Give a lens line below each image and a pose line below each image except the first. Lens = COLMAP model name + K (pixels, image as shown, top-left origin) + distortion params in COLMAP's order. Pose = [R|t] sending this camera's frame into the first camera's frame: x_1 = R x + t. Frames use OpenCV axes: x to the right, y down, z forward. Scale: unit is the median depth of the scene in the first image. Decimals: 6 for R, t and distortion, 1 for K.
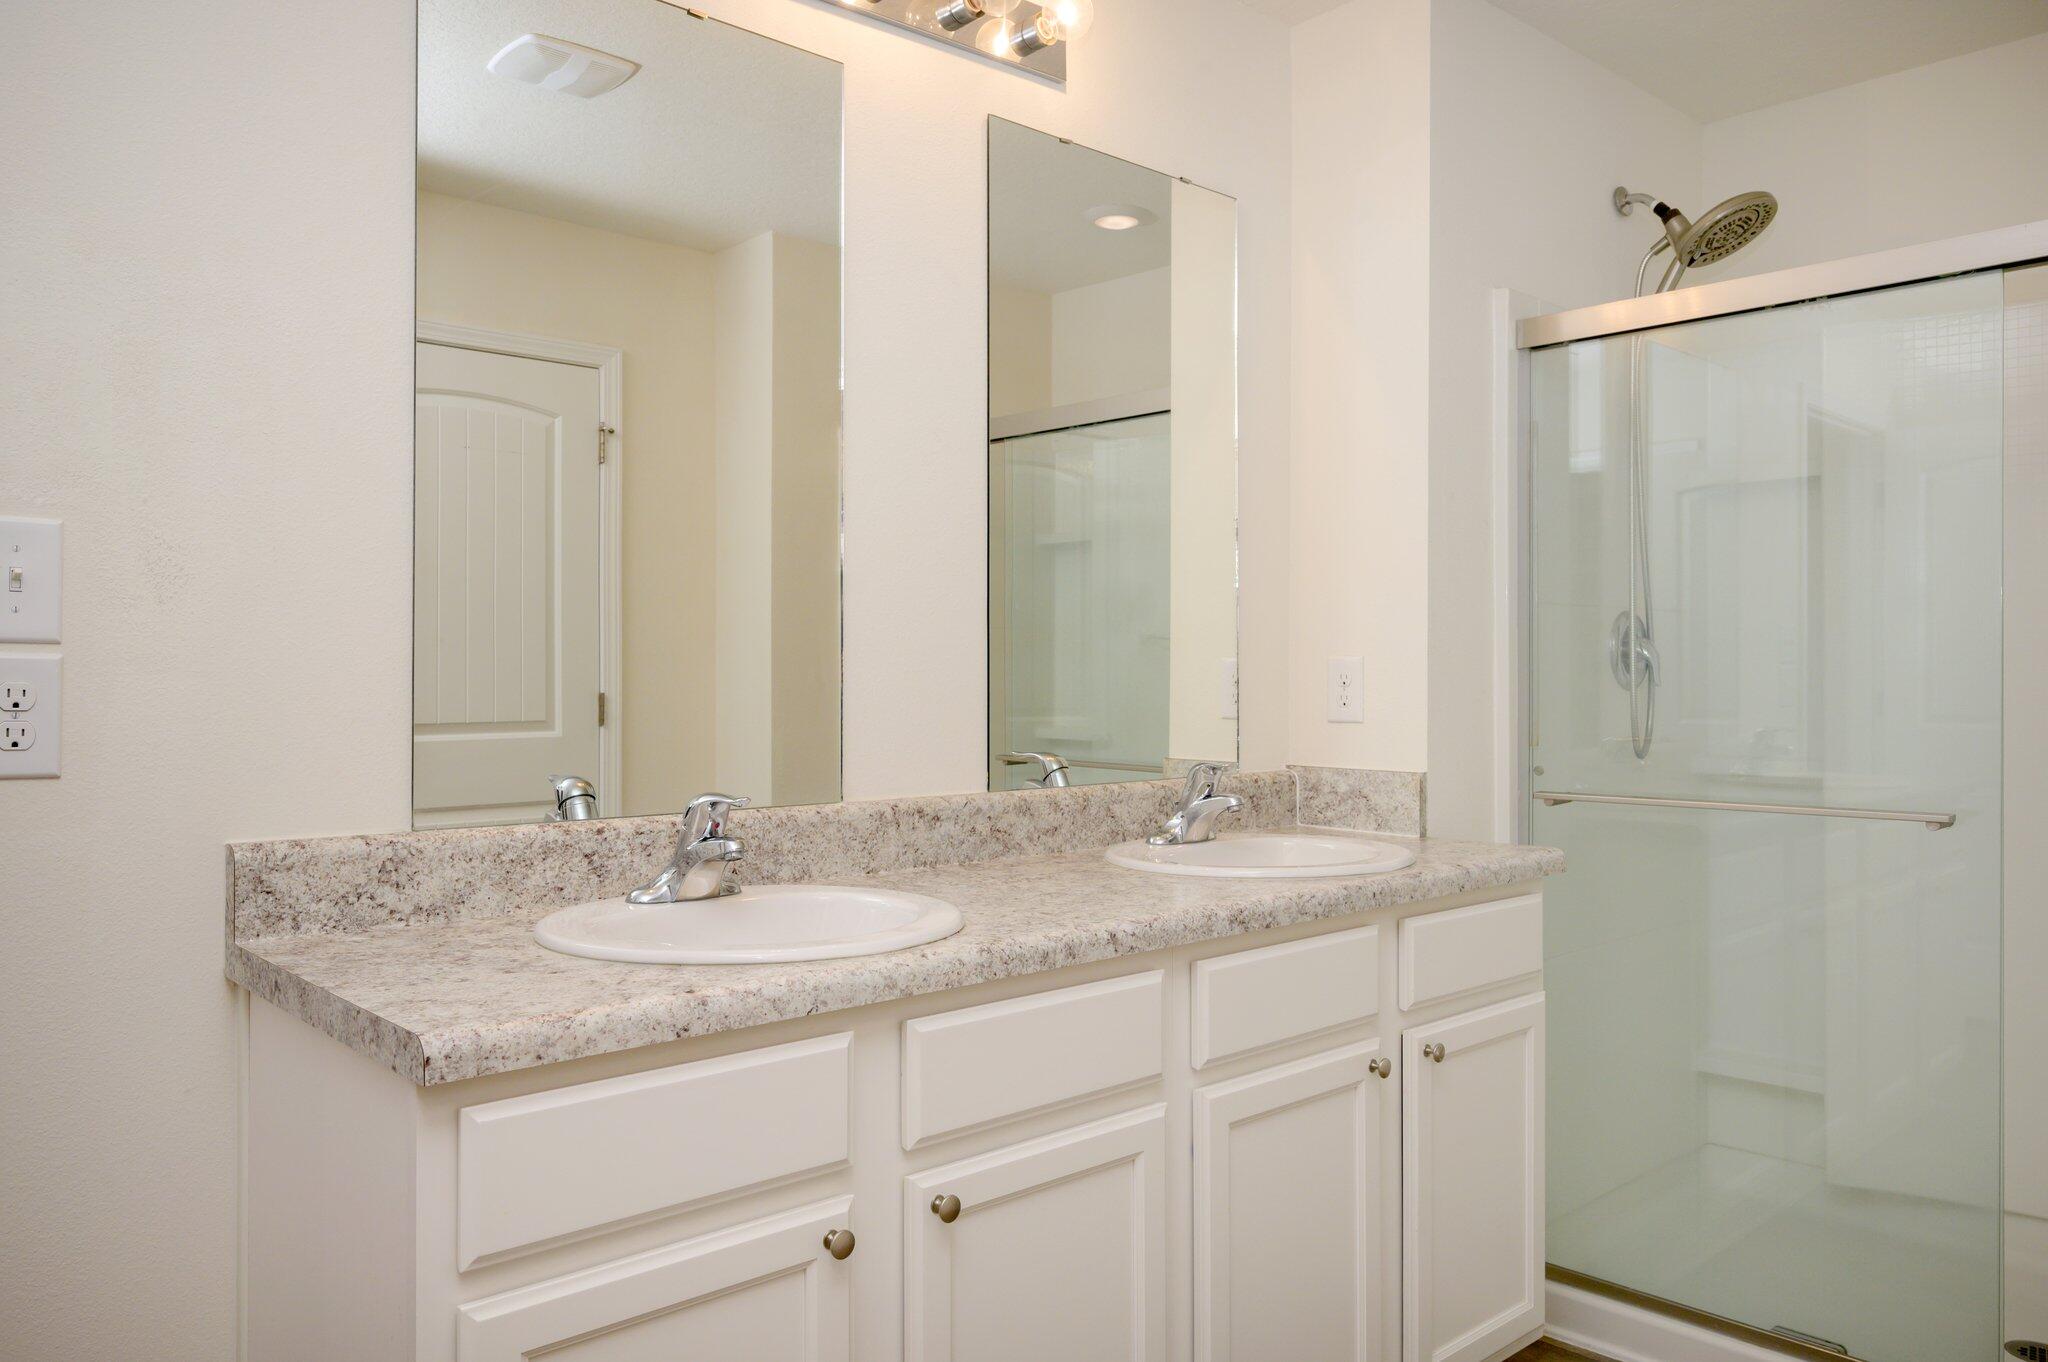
lens RADIAL K [[1469.2, 0, 1028.3], [0, 1469.2, 672.7], [0, 0, 1]] dist [0.001436, -0.004045]
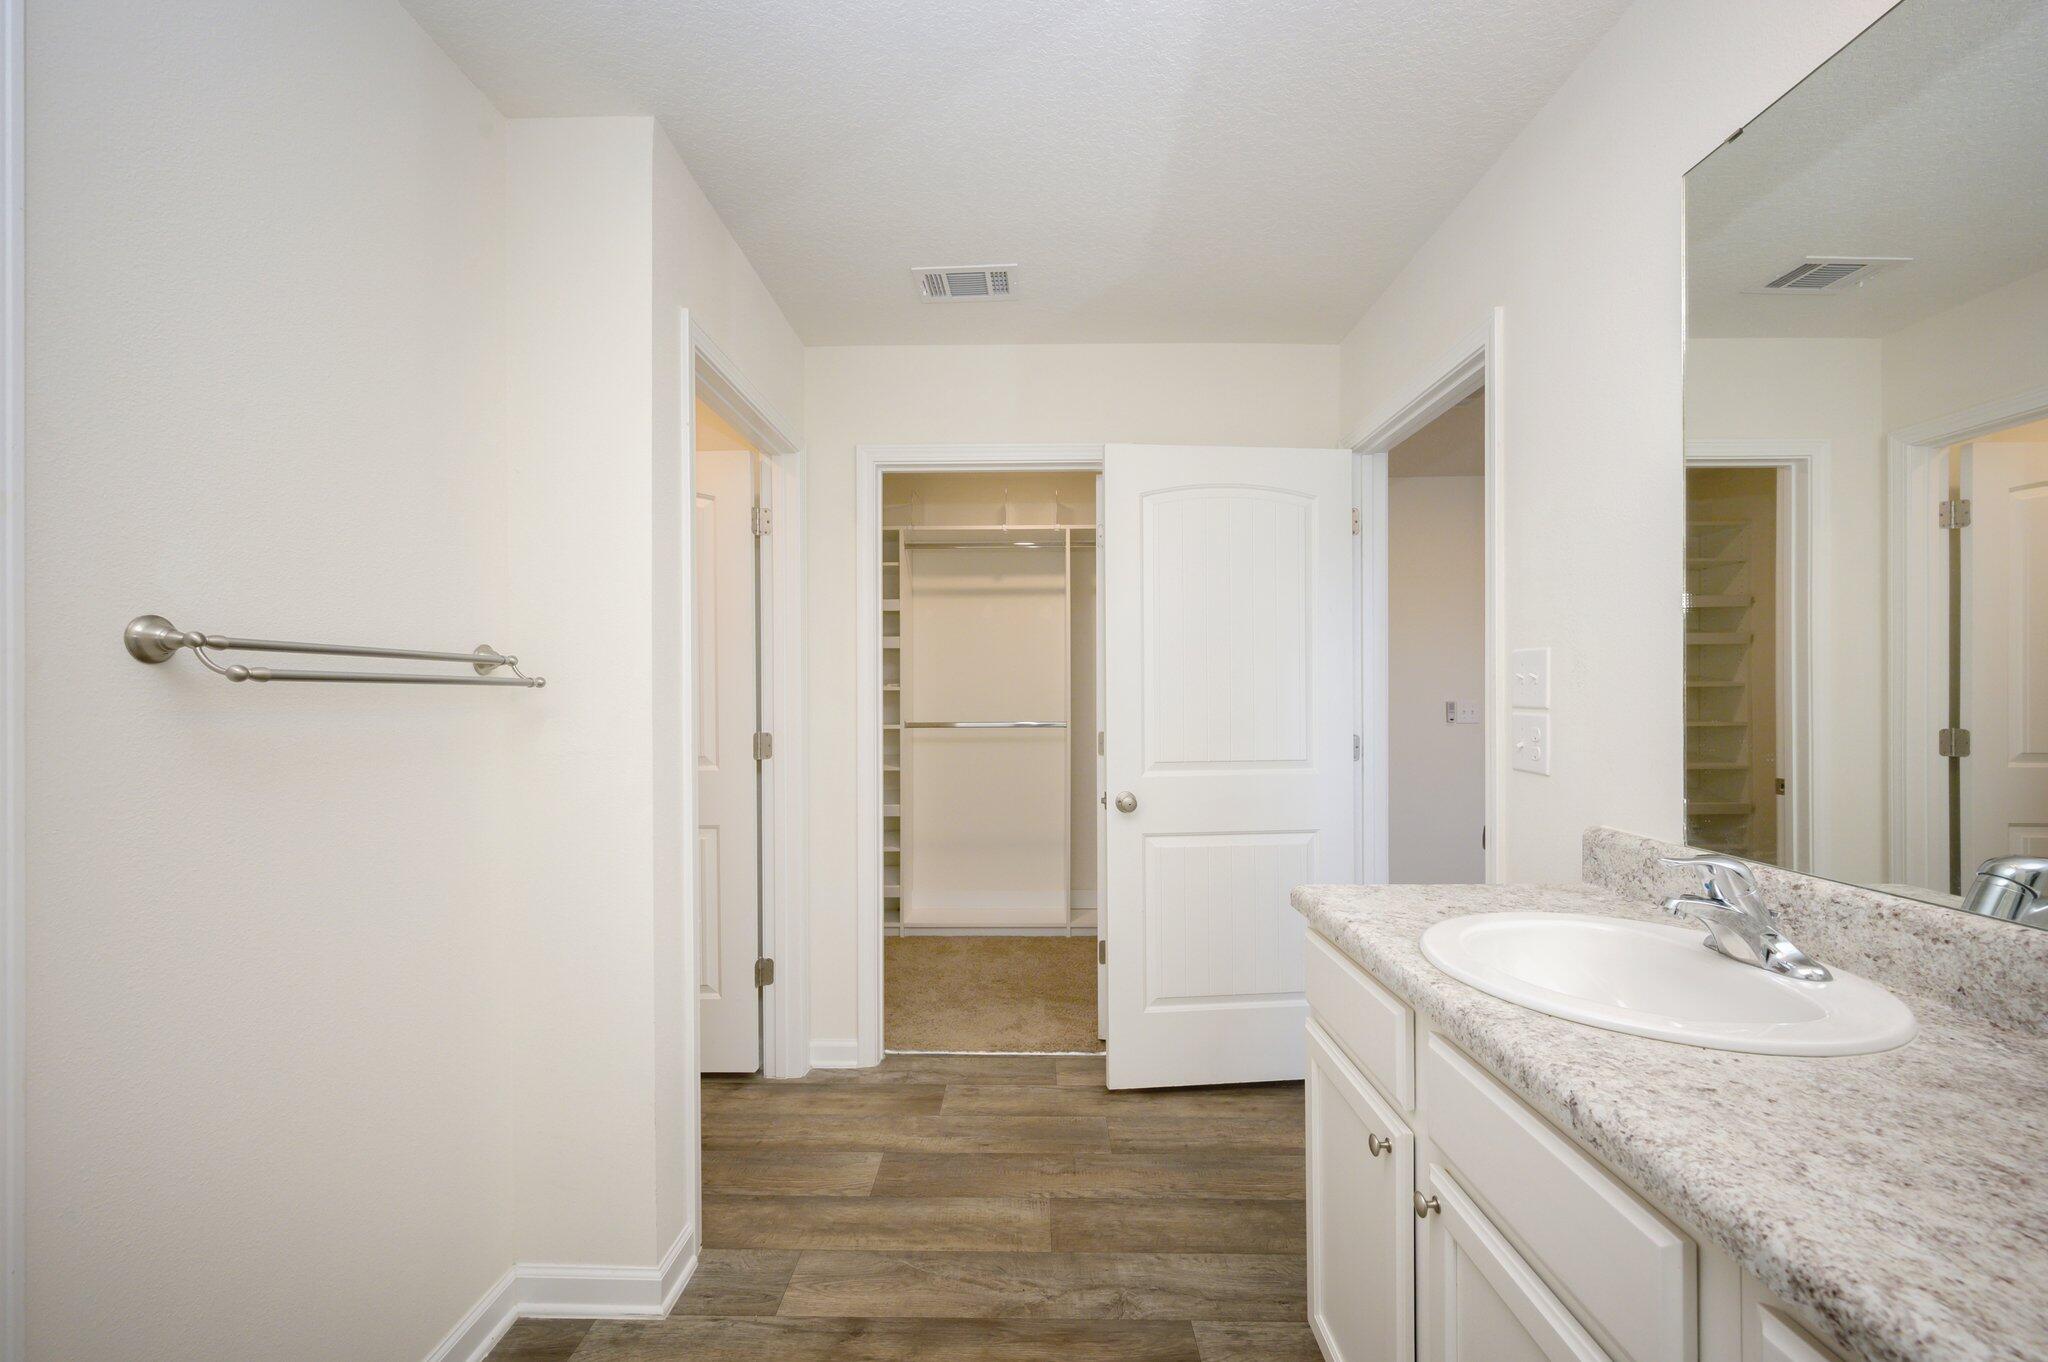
lens RADIAL K [[840.6, 0, 1026.7], [0, 840.6, 694.5], [0, 0, 1]] dist [0.001027, 0.000684]
pose [[-0.672185, -0.003470, -0.740375, 0.549282], [-0.004751, 0.999989, -0.000373, -0.027429], [0.740368, 0.003266, -0.672194, 1.051401]]
